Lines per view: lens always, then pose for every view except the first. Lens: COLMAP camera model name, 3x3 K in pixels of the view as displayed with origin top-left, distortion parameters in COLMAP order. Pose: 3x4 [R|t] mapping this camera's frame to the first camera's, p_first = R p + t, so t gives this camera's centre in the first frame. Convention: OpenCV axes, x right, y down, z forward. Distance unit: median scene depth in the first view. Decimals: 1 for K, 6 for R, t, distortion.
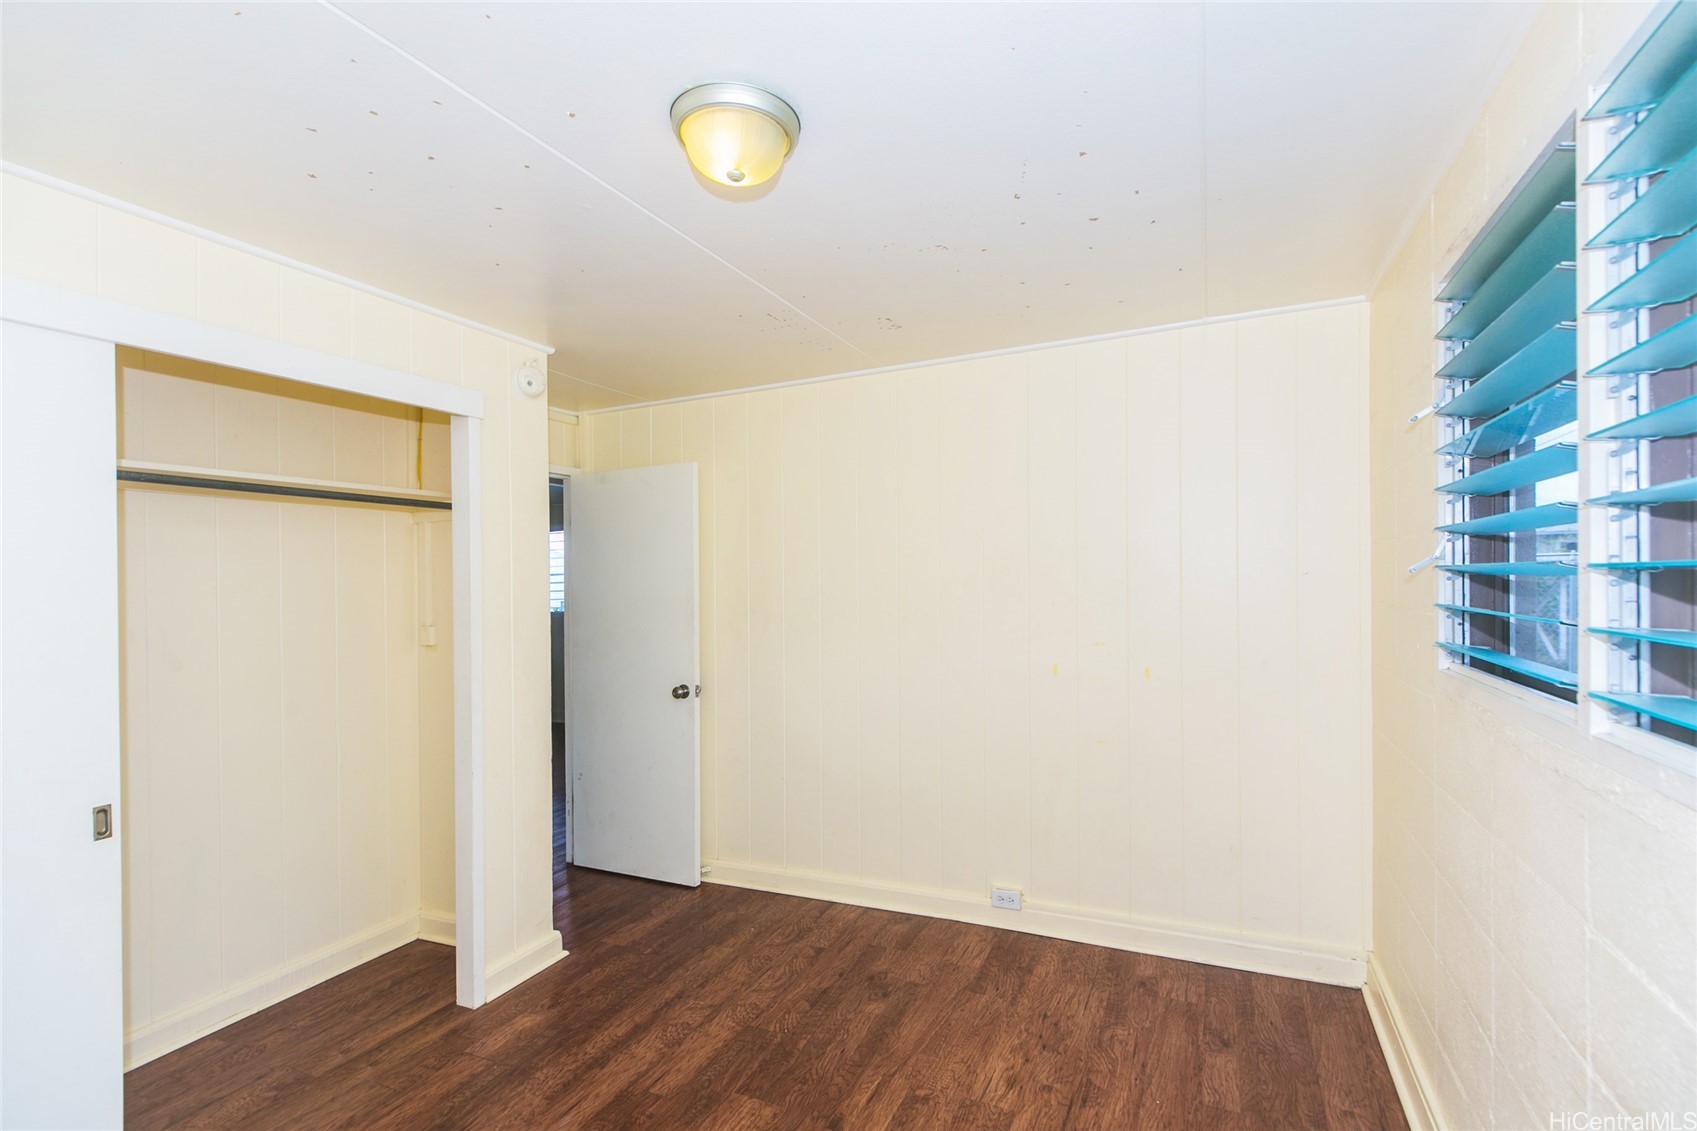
lens RADIAL K [[755.9, 0, 862.0], [0, 755.9, 576.6], [0, 0, 1]] dist [0.024289, -0.013122]
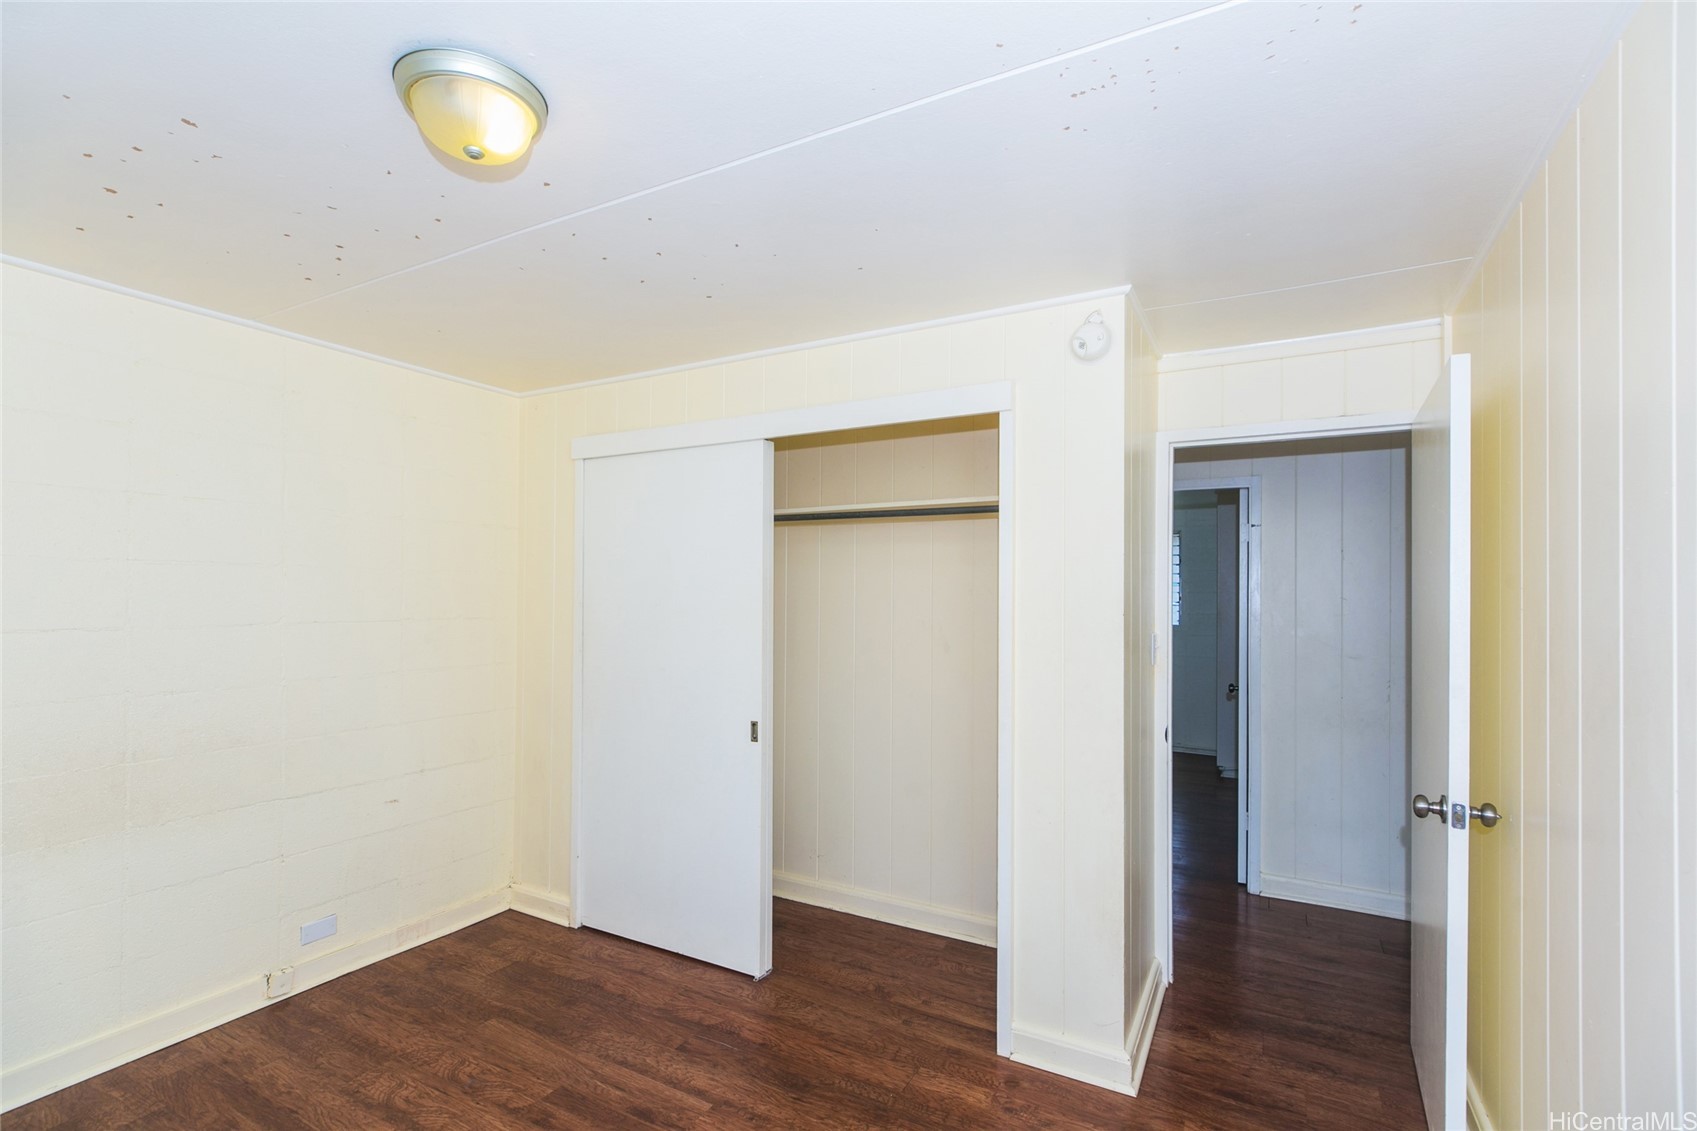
lens RADIAL K [[755.9, 0, 862.0], [0, 755.9, 576.6], [0, 0, 1]] dist [0.024289, -0.013122]
pose [[-0.056630, -0.005639, -0.998379, 0.478347], [-0.000840, 0.999984, -0.005601, -0.002953], [0.998395, 0.000521, -0.056634, 1.012830]]
